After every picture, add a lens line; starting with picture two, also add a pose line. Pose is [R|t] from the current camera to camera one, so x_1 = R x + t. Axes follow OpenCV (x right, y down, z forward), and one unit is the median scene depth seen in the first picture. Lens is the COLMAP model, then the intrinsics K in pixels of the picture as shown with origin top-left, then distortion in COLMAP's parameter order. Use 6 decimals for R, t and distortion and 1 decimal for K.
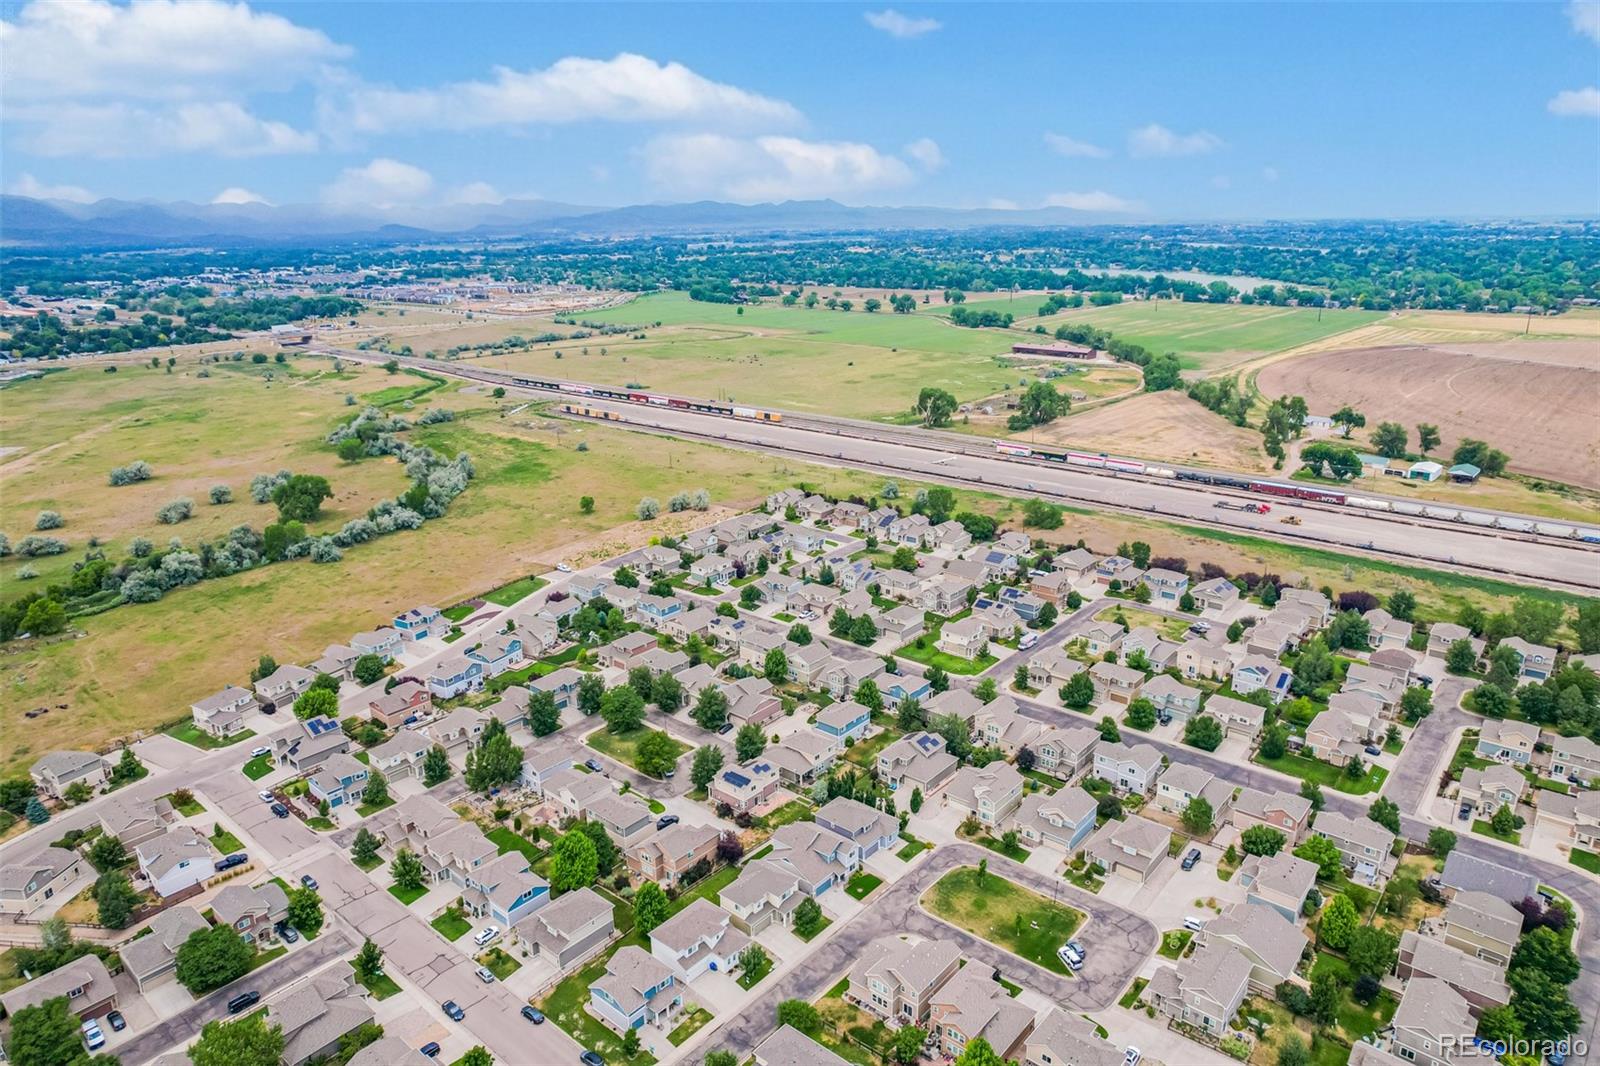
lens RADIAL K [[1009.8, 0, 800.0], [0, 1009.8, 533.0], [0, 0, 1]] dist [-0.067401, 0.052679]
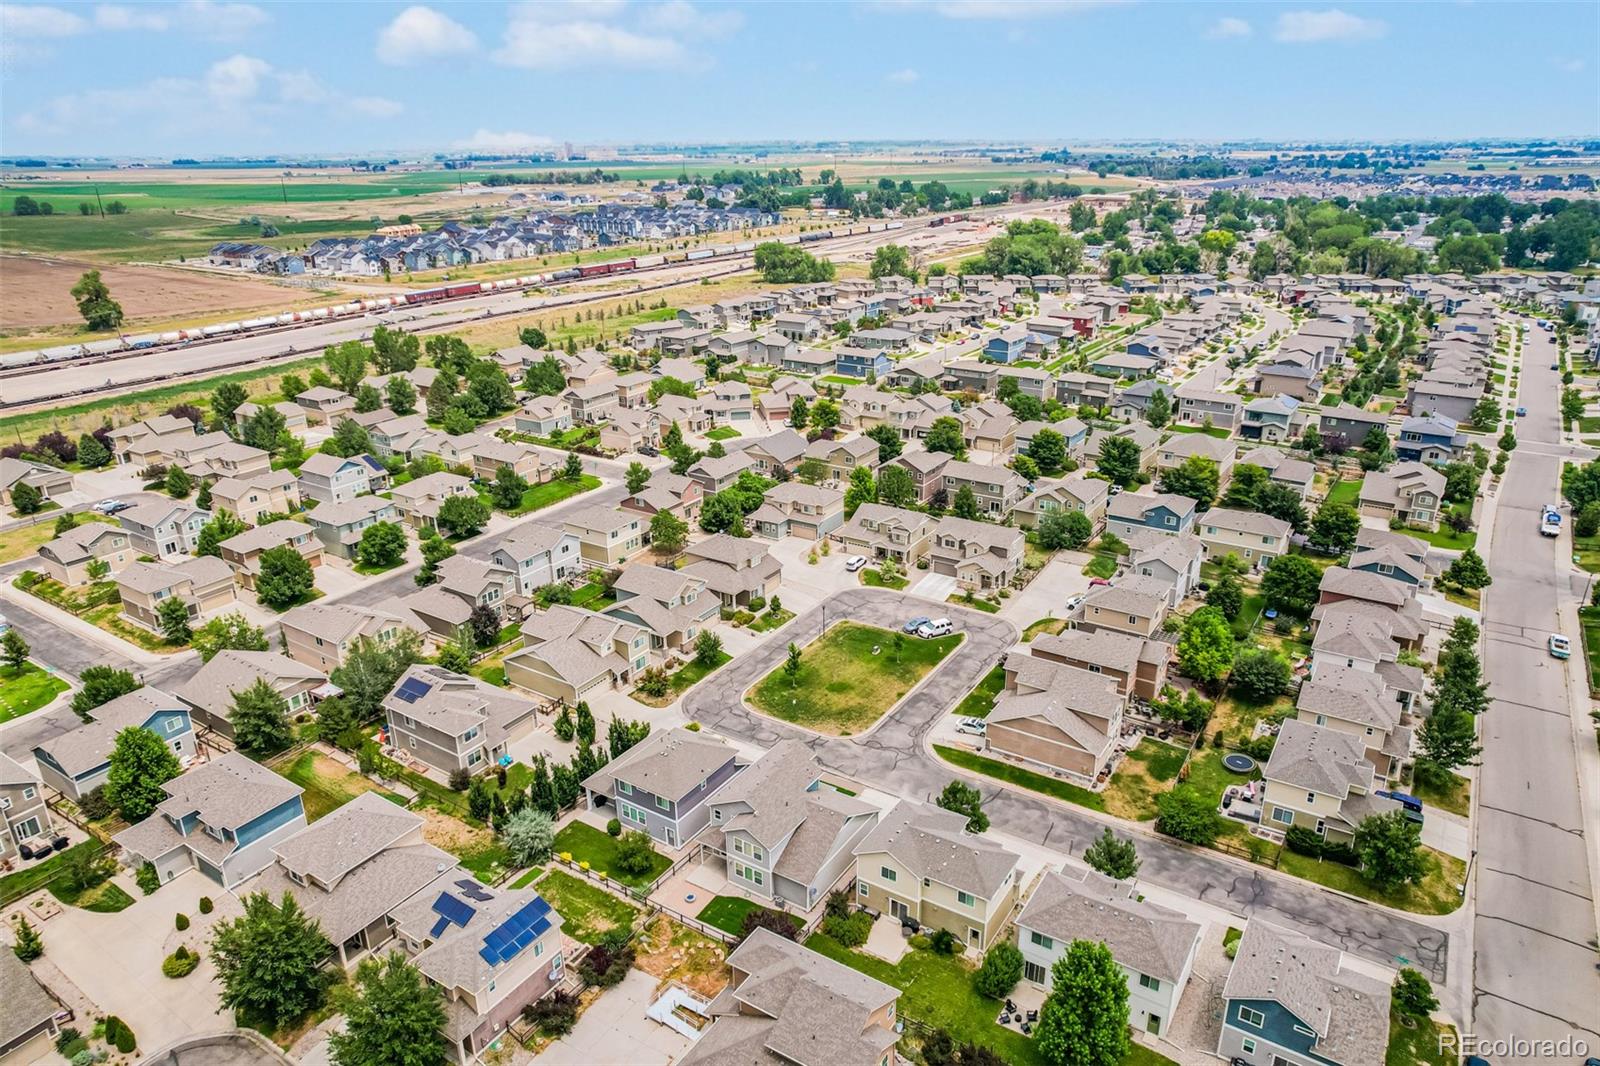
lens RADIAL K [[1032.5, 0, 803.4], [0, 1032.5, 534.2], [0, 0, 1]] dist [-0.070615, 0.060394]
pose [[-0.138991, -0.334626, 0.932044, -0.263596], [0.298944, 0.883094, 0.361632, 0.011962], [-0.944094, 0.328893, -0.022708, 0.611652]]
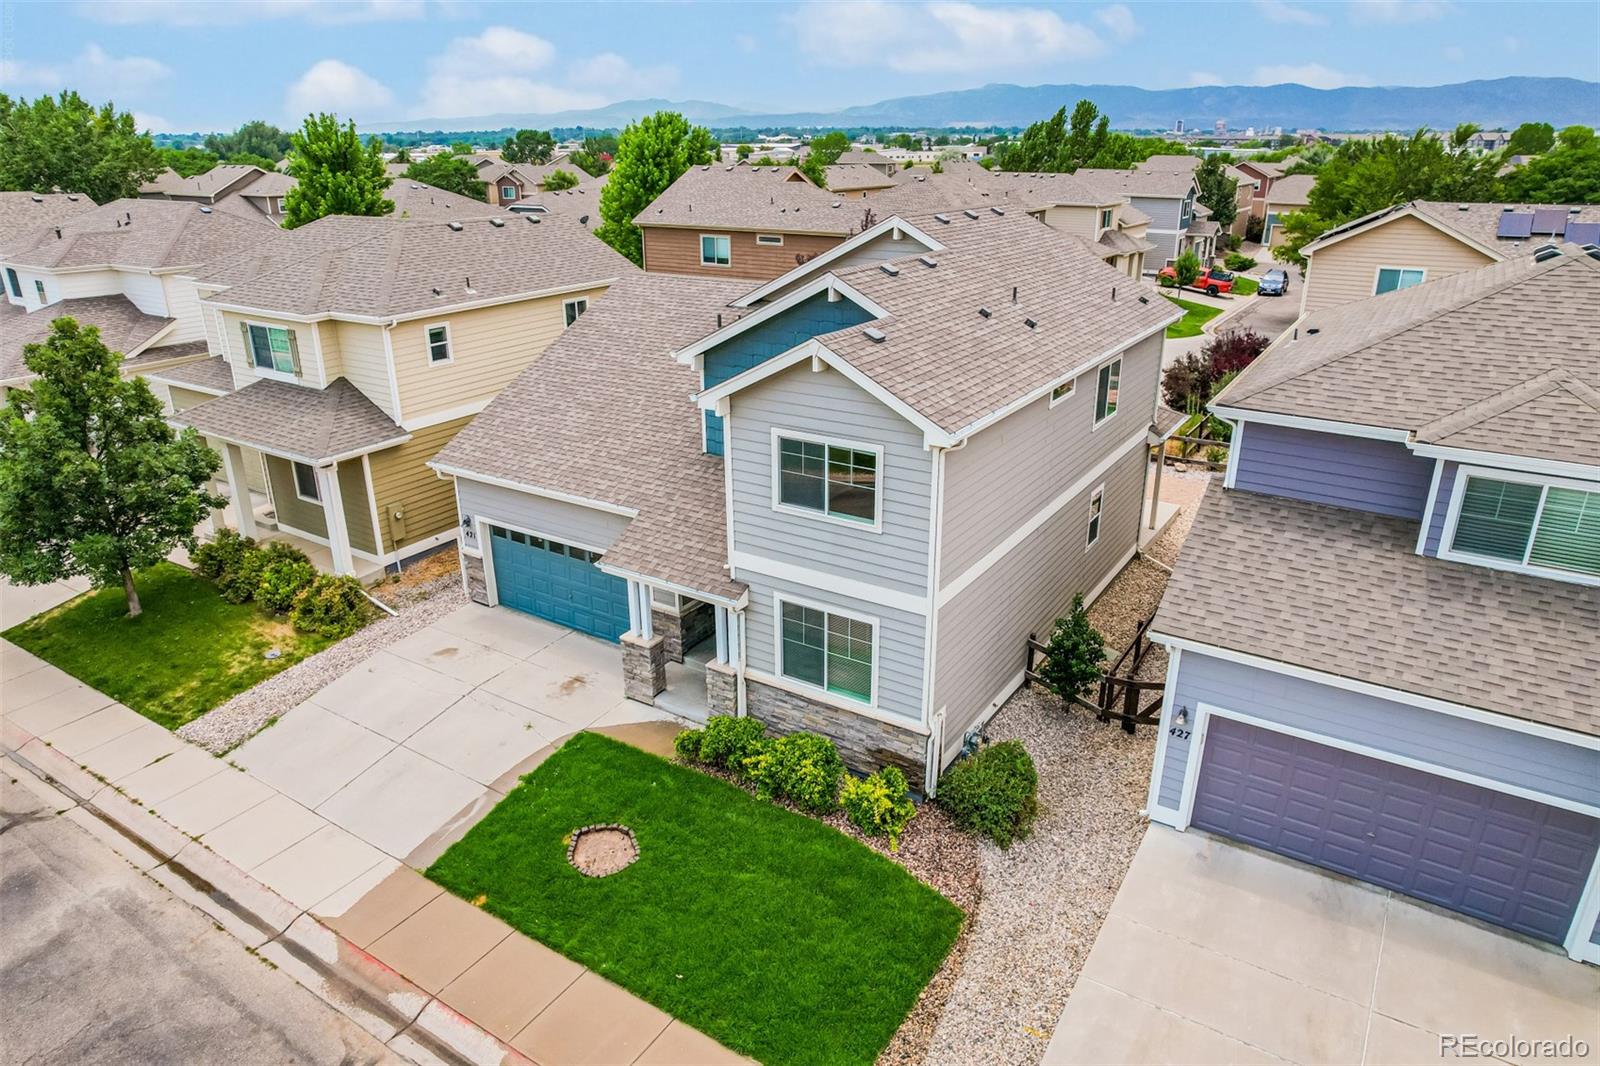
lens RADIAL K [[1022.0, 0, 801.5], [0, 1022.0, 533.6], [0, 0, 1]] dist [-0.073199, 0.061812]
pose [[0.141673, 0.377270, -0.915203, 0.079680], [-0.285134, 0.900897, 0.327234, 0.188389], [0.947959, 0.214595, 0.235206, 0.618621]]
